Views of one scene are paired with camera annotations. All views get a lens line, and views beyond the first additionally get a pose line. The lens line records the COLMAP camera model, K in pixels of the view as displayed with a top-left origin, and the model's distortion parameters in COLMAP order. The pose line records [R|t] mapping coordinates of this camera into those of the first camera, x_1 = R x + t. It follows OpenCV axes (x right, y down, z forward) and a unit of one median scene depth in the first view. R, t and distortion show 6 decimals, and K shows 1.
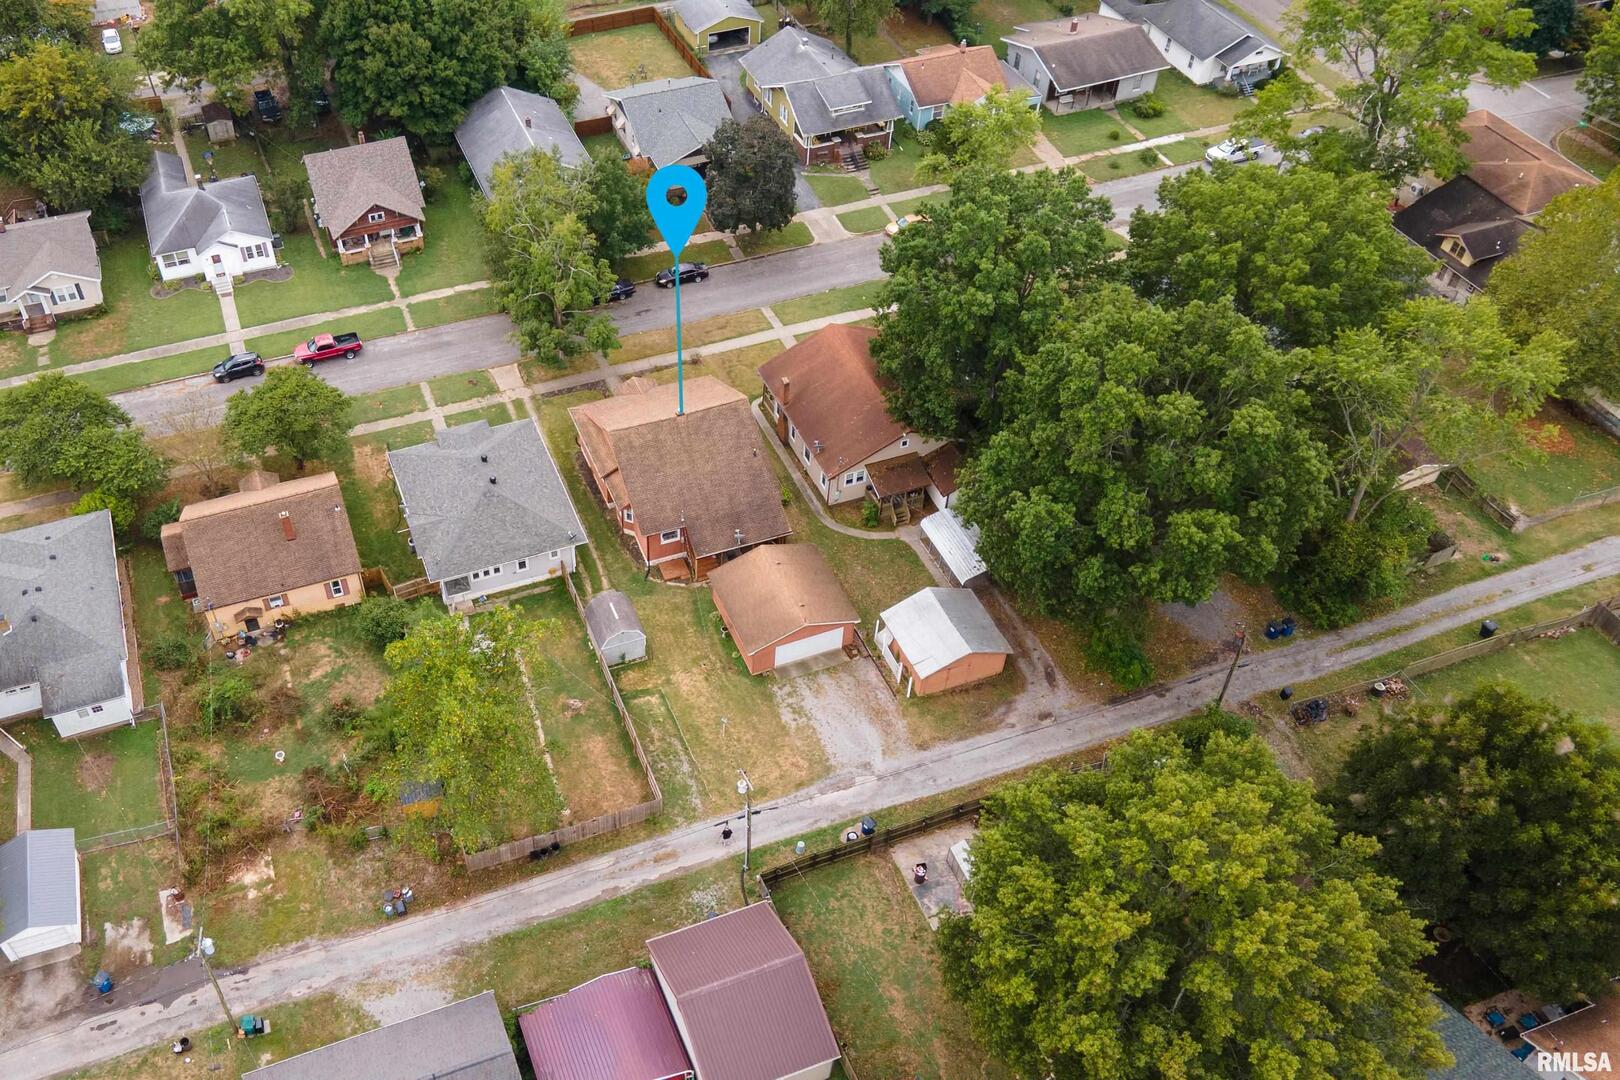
lens RADIAL K [[1347.3, 0, 810.0], [0, 1347.3, 540.0], [0, 0, 1]] dist [0.001158, 0.000919]
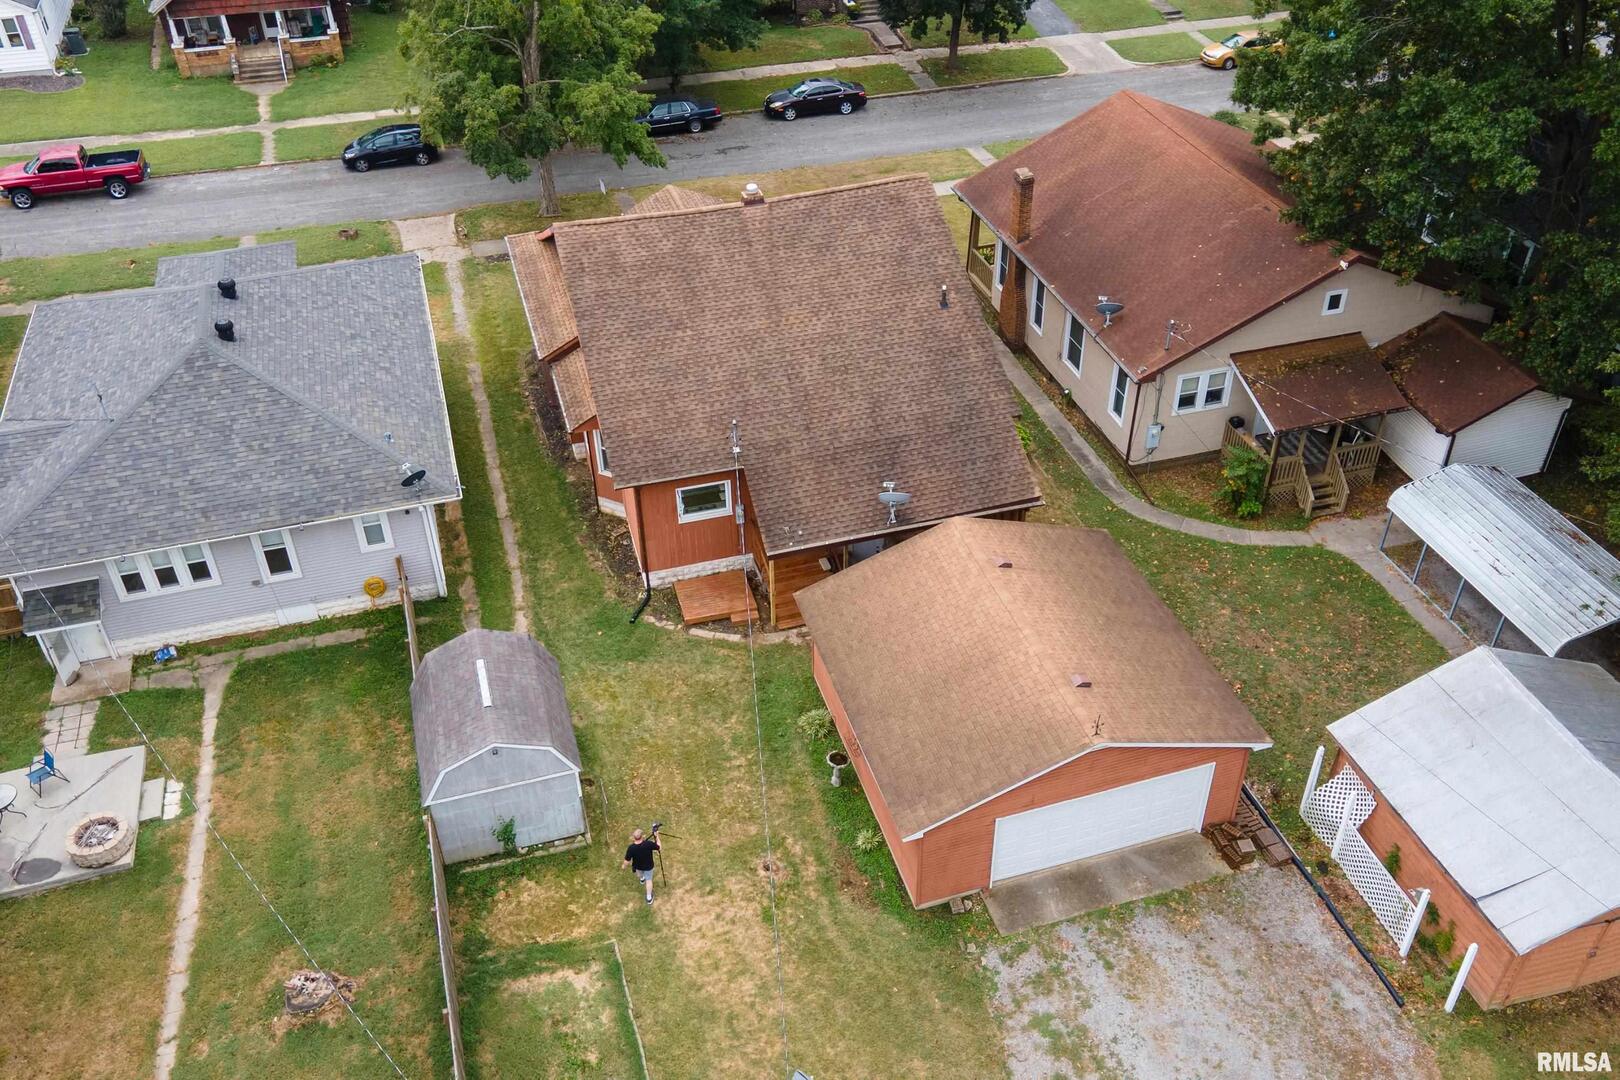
lens RADIAL K [[1397.8, 0, 878.6], [0, 1397.8, 543.6], [0, 0, 1]] dist [0.016075, 0.004441]
pose [[0.995339, 0.017279, -0.094880, -0.021314], [-0.030143, 0.990268, -0.135872, 0.057704], [0.091609, 0.138099, 0.986173, 0.632624]]
